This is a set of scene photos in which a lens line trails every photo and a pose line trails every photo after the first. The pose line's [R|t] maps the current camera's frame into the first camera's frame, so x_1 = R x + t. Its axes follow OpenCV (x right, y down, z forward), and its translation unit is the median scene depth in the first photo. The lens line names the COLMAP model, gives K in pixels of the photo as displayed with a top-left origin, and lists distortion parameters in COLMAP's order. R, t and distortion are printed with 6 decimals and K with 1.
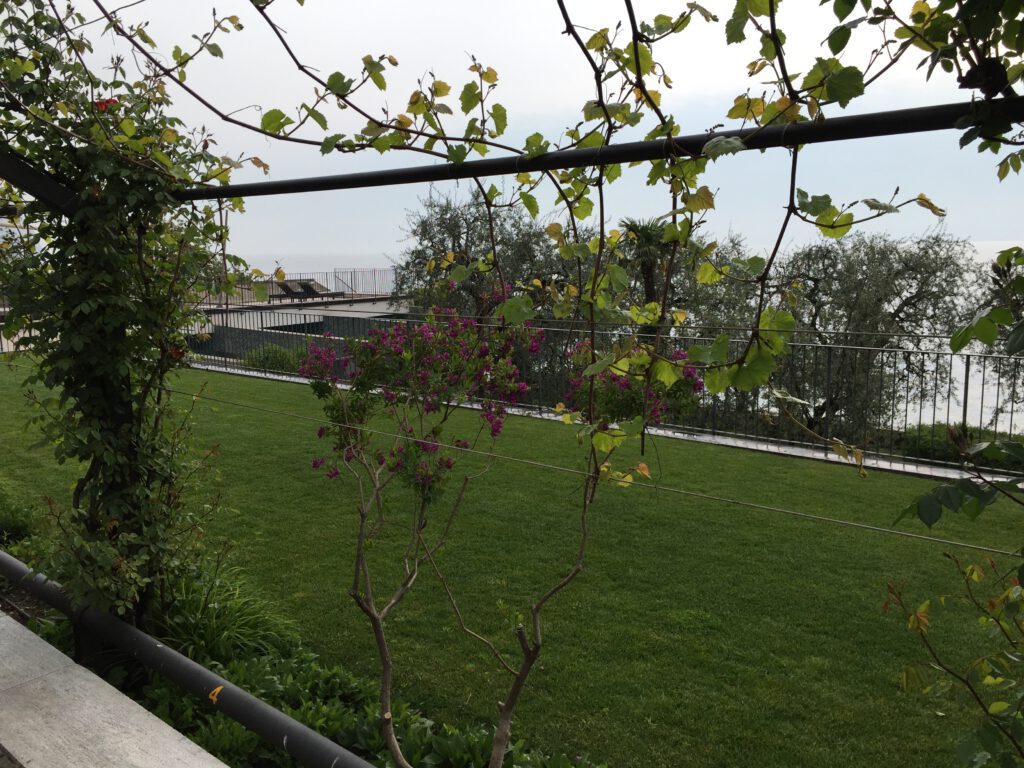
lens RADIAL K [[869.3, 0, 512.1], [0, 869.3, 382.7], [0, 0, 1]] dist [0.057226, -0.083325]
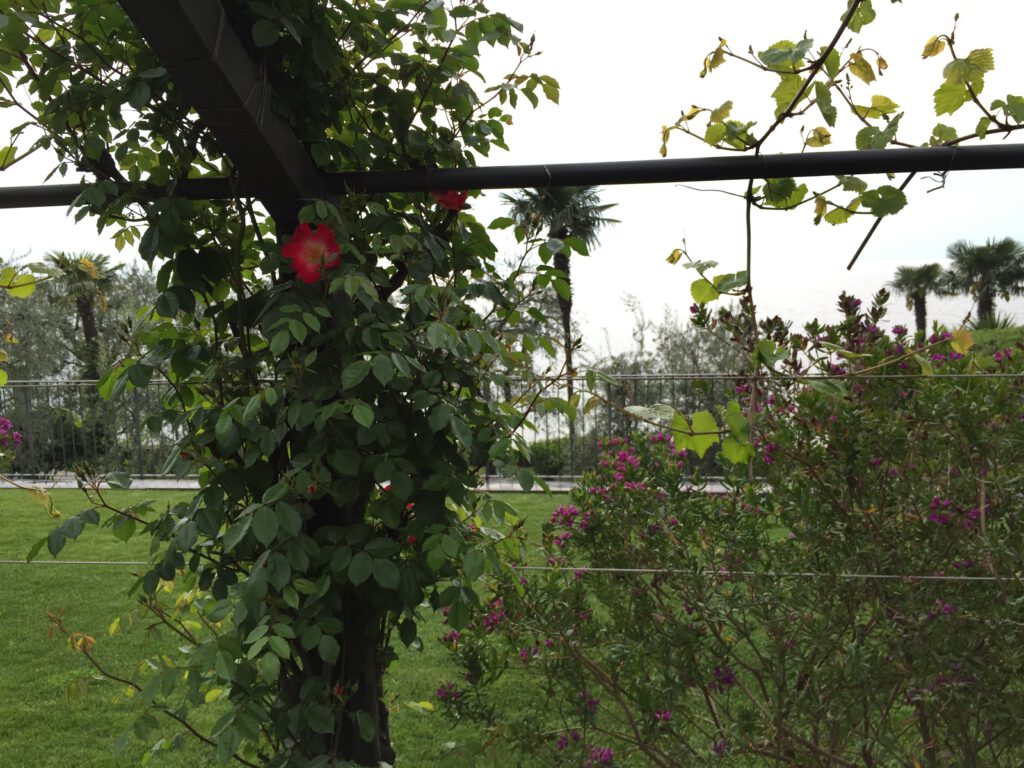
lens RADIAL K [[869.3, 0, 512.1], [0, 869.3, 382.7], [0, 0, 1]] dist [0.057226, -0.083325]
pose [[0.833055, -0.077731, 0.547701, 0.116023], [0.097958, 0.995160, -0.007759, 0.002340], [-0.544447, 0.060116, 0.836638, -0.090778]]
